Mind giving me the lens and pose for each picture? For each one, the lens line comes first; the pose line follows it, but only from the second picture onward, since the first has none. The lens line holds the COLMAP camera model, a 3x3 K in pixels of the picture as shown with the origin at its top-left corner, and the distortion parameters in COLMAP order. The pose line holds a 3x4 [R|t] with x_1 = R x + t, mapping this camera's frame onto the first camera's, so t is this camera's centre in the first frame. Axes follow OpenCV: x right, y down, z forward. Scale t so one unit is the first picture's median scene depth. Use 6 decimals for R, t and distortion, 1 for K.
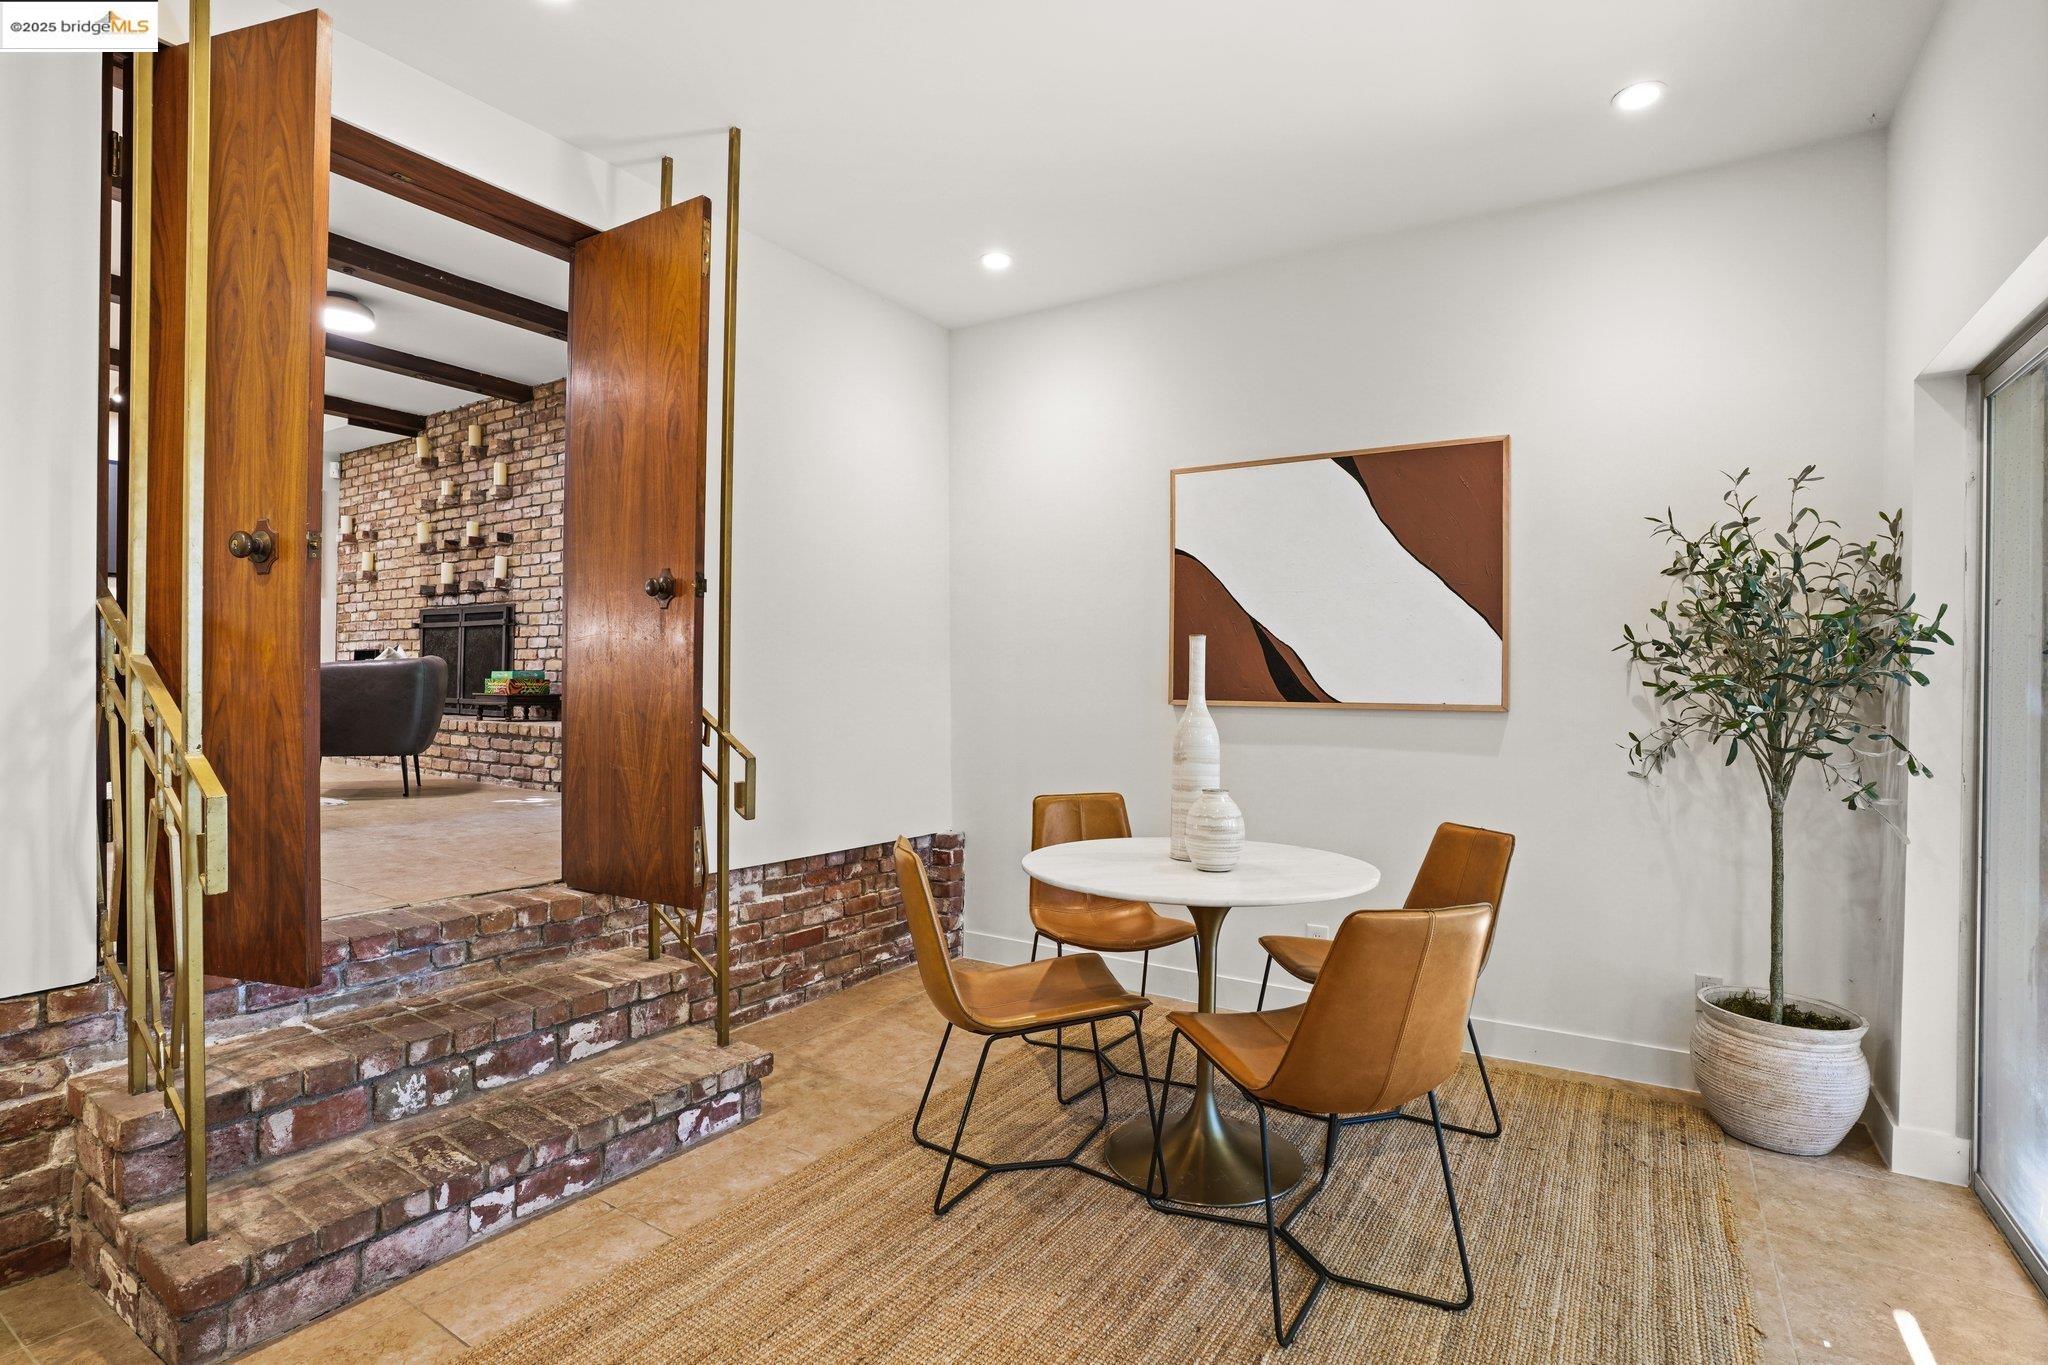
lens RADIAL K [[989.7, 0, 1026.2], [0, 989.7, 687.1], [0, 0, 1]] dist [-0.027186, -0.000268]
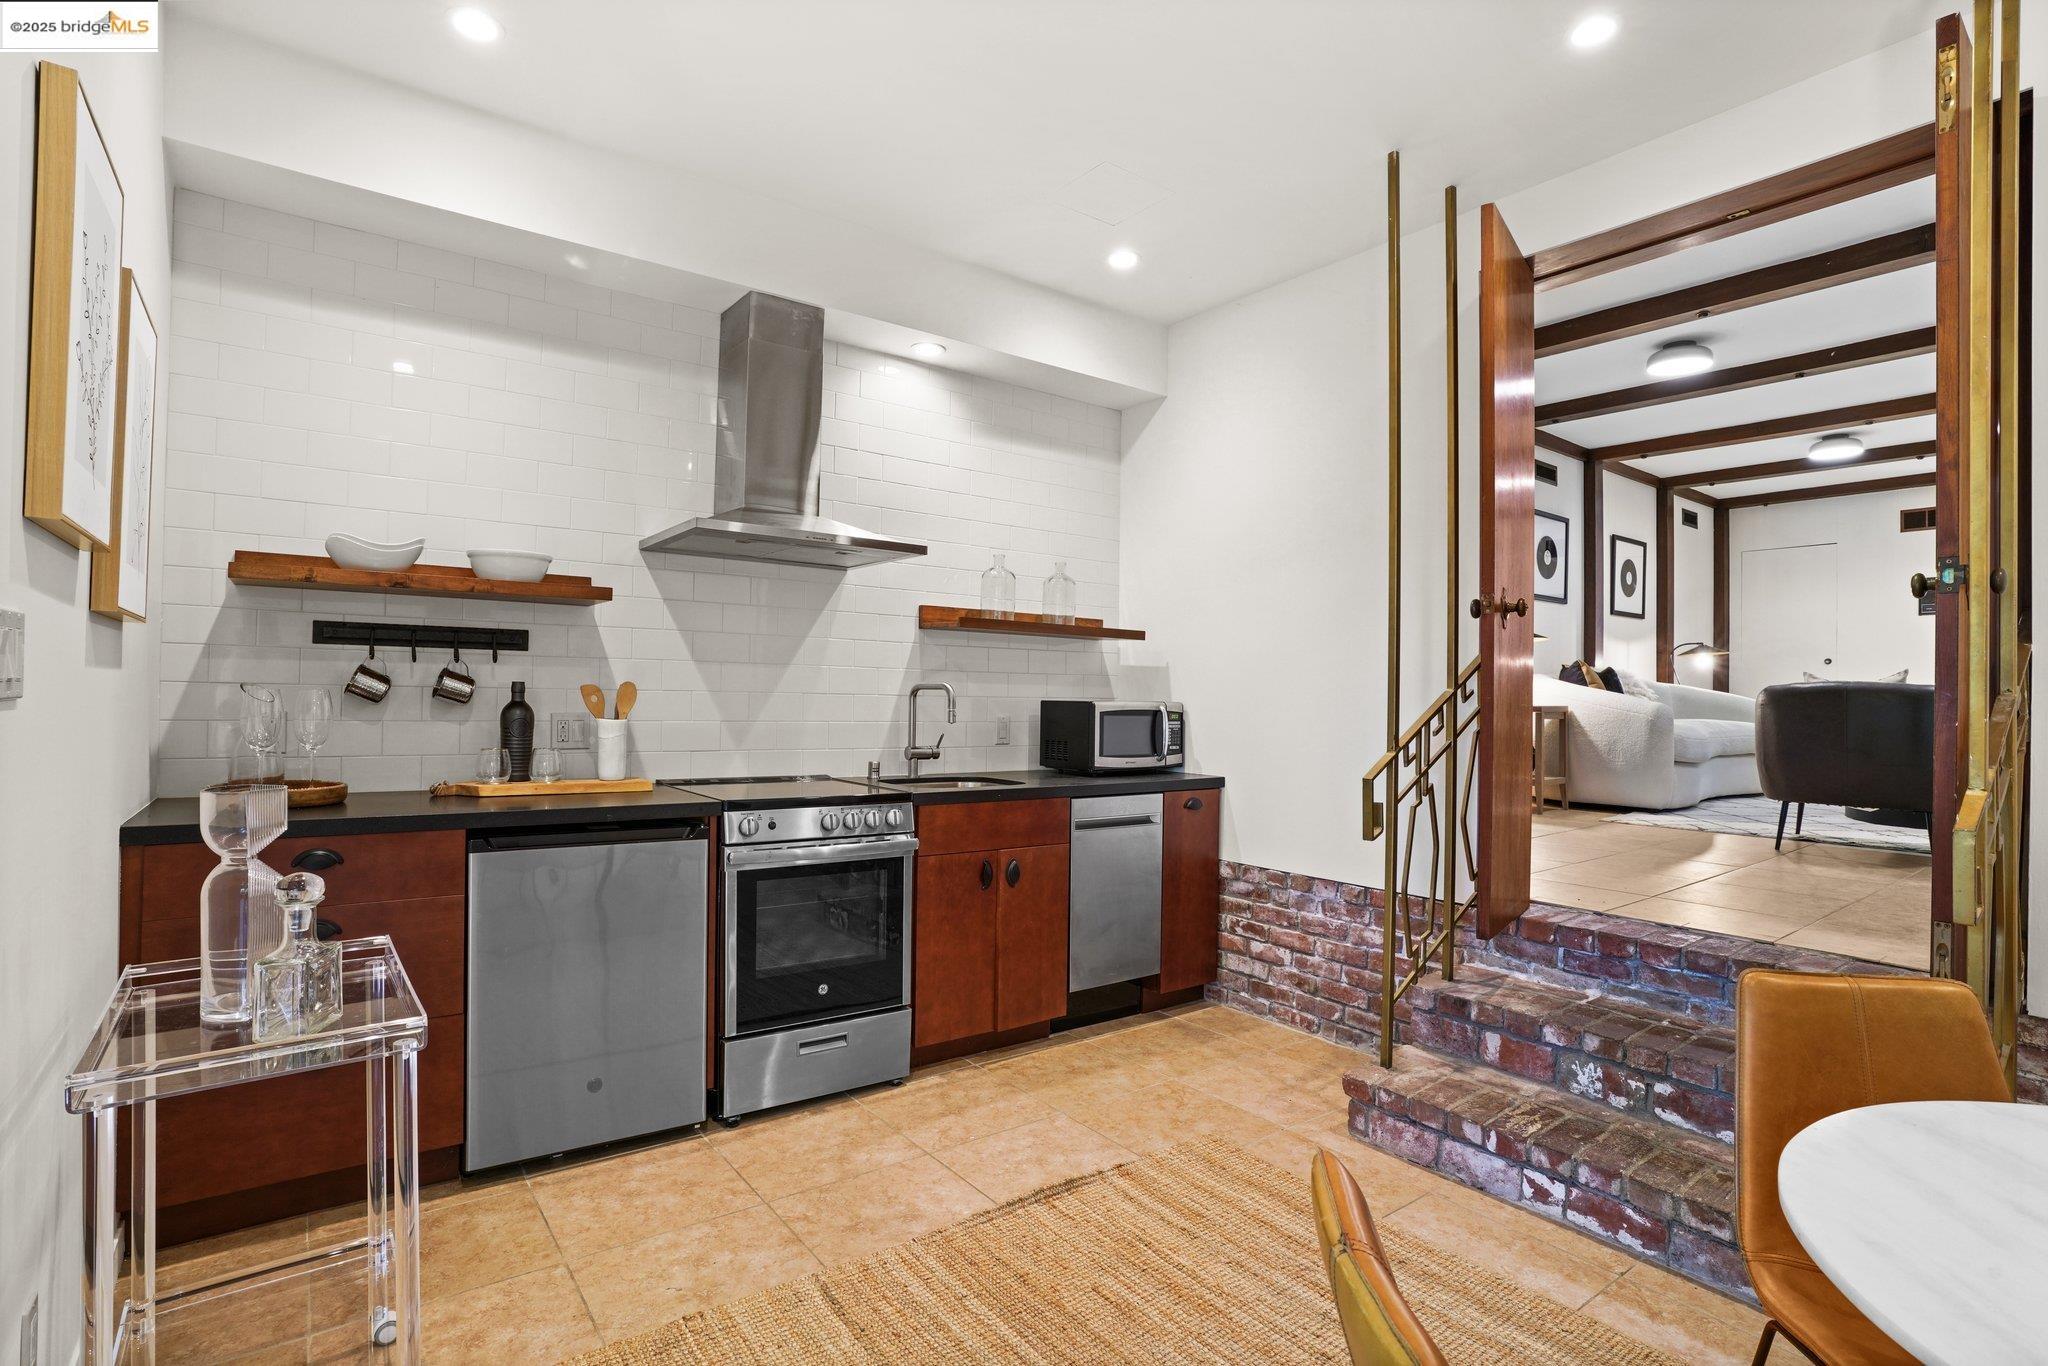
lens RADIAL K [[989.7, 0, 1026.8], [0, 989.7, 691.5], [0, 0, 1]] dist [-0.027186, -0.000268]
pose [[-0.358567, -0.019794, -0.933294, 0.669081], [-0.020509, 0.999701, -0.013322, 0.002032], [0.933279, 0.014364, -0.358866, 0.814377]]
